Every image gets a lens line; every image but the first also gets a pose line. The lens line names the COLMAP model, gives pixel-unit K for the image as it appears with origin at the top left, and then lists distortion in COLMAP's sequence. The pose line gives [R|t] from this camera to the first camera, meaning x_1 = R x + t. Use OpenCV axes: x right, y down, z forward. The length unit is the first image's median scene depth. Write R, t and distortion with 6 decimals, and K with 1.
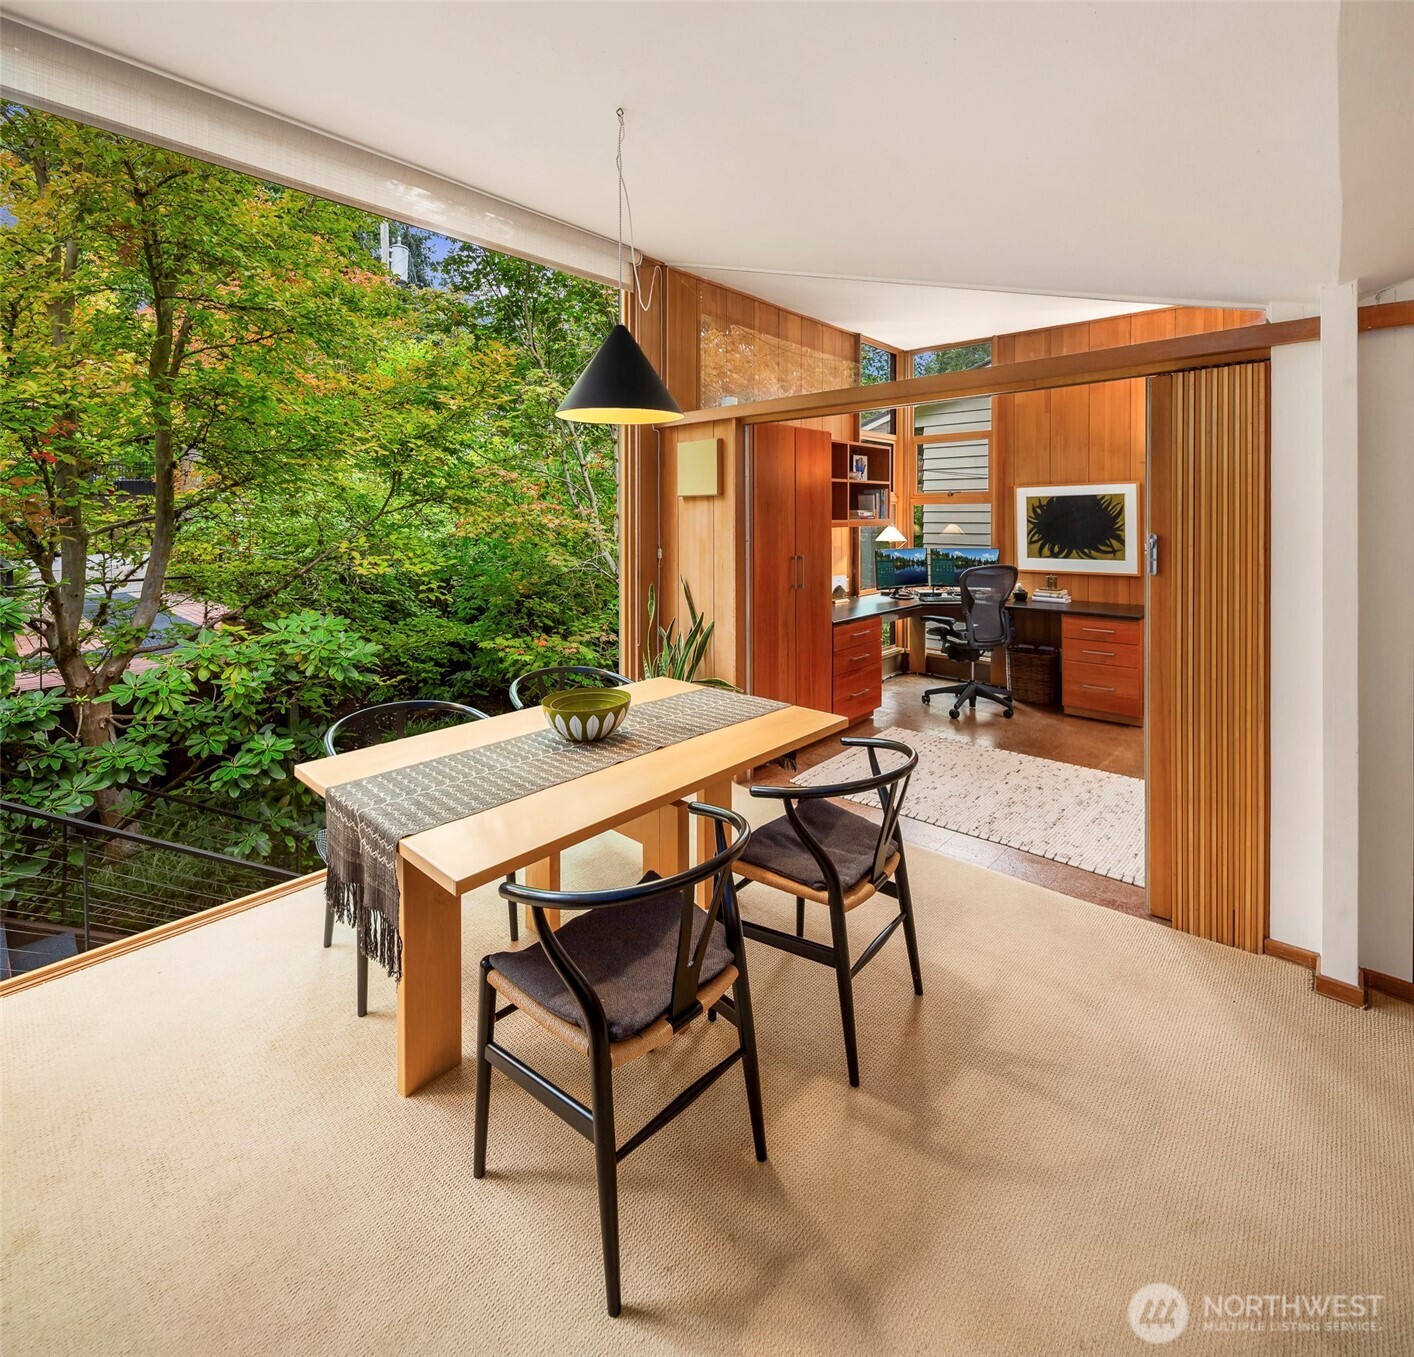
lens RADIAL K [[701.5, 0, 696.2], [0, 701.5, 529.5], [0, 0, 1]] dist [0.000969, -0.000075]
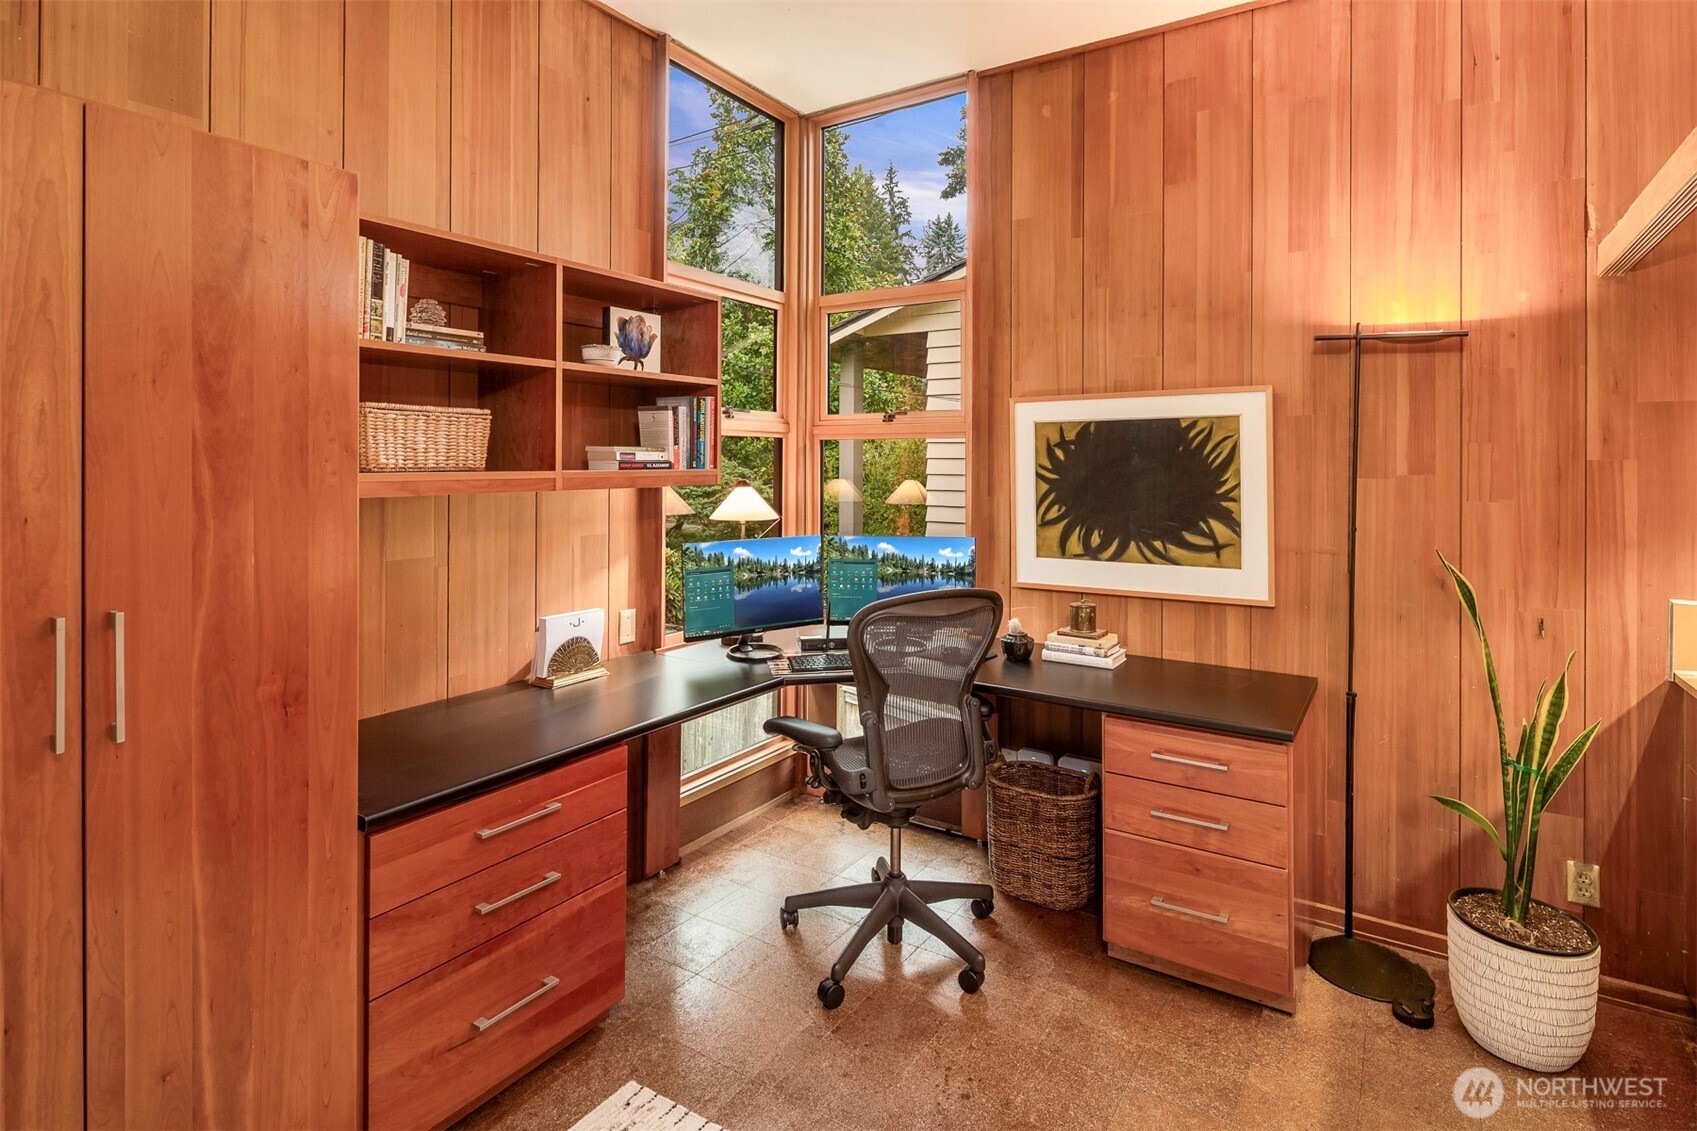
lens RADIAL K [[847.1, 0, 853.0], [0, 847.1, 466.9], [0, 0, 1]] dist [-0.000453, 0.000064]
pose [[0.985350, 0.007177, 0.170394, 0.276284], [-0.004815, 0.999887, -0.014268, -0.010075], [-0.170477, 0.013238, 0.985273, 0.507780]]
